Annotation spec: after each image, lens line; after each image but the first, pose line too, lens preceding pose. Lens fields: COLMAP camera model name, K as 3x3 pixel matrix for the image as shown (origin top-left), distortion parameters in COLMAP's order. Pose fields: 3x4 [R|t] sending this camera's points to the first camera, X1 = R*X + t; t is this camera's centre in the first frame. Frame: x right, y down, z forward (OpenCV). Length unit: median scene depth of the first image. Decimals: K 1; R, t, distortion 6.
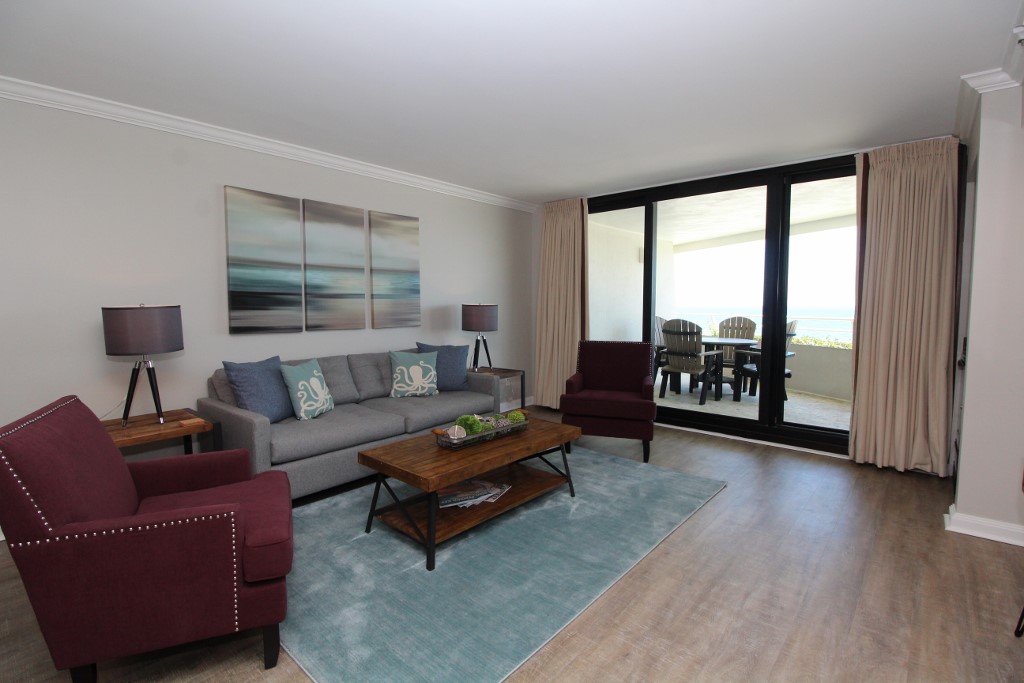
lens RADIAL K [[475.4, 0, 507.2], [0, 475.4, 343.7], [0, 0, 1]] dist [-0.008715, -0.006130]
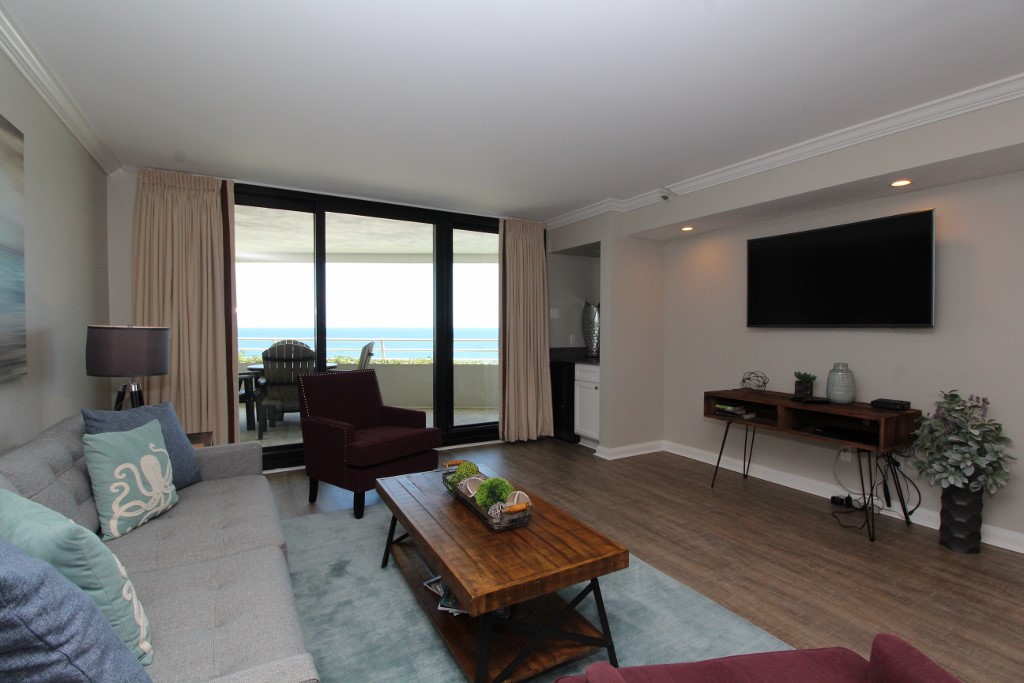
lens RADIAL K [[475.4, 0, 519.3], [0, 475.4, 343.3], [0, 0, 1]] dist [-0.008715, -0.006130]
pose [[0.312619, -0.029422, 0.949423, -0.529484], [0.073110, 0.997300, 0.006832, -0.042091], [-0.947061, 0.067277, 0.313926, 0.495925]]
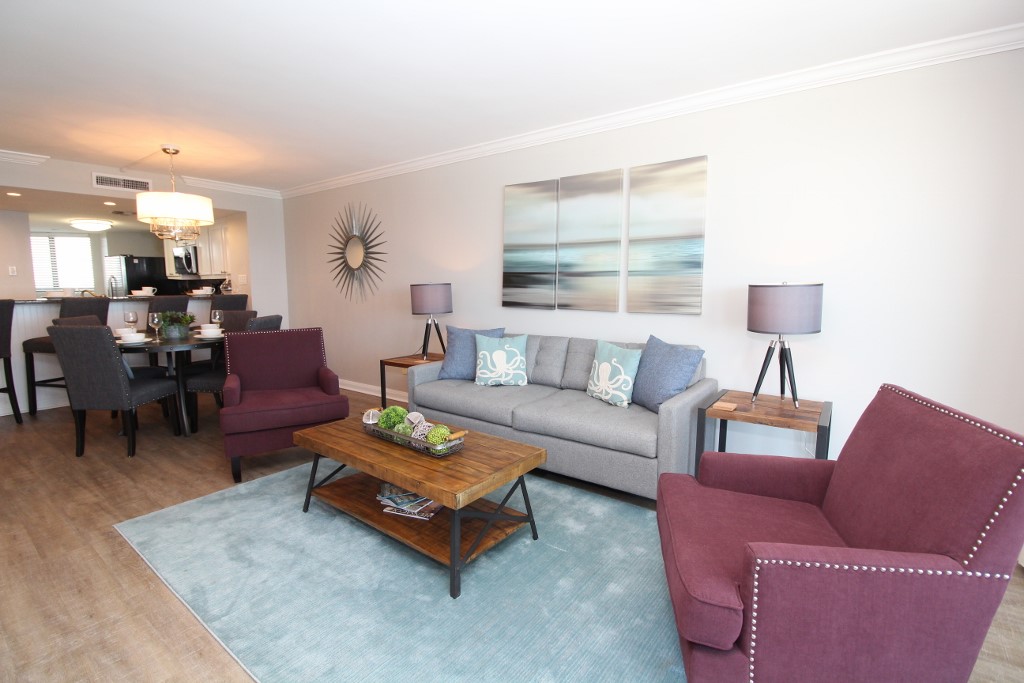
lens RADIAL K [[475.4, 0, 508.0], [0, 475.4, 333.4], [0, 0, 1]] dist [-0.008715, -0.006130]
pose [[0.074165, 0.099330, -0.992287, 0.559773], [-0.086341, 0.991930, 0.092841, -0.058352], [0.993501, 0.078789, 0.082143, 0.781963]]
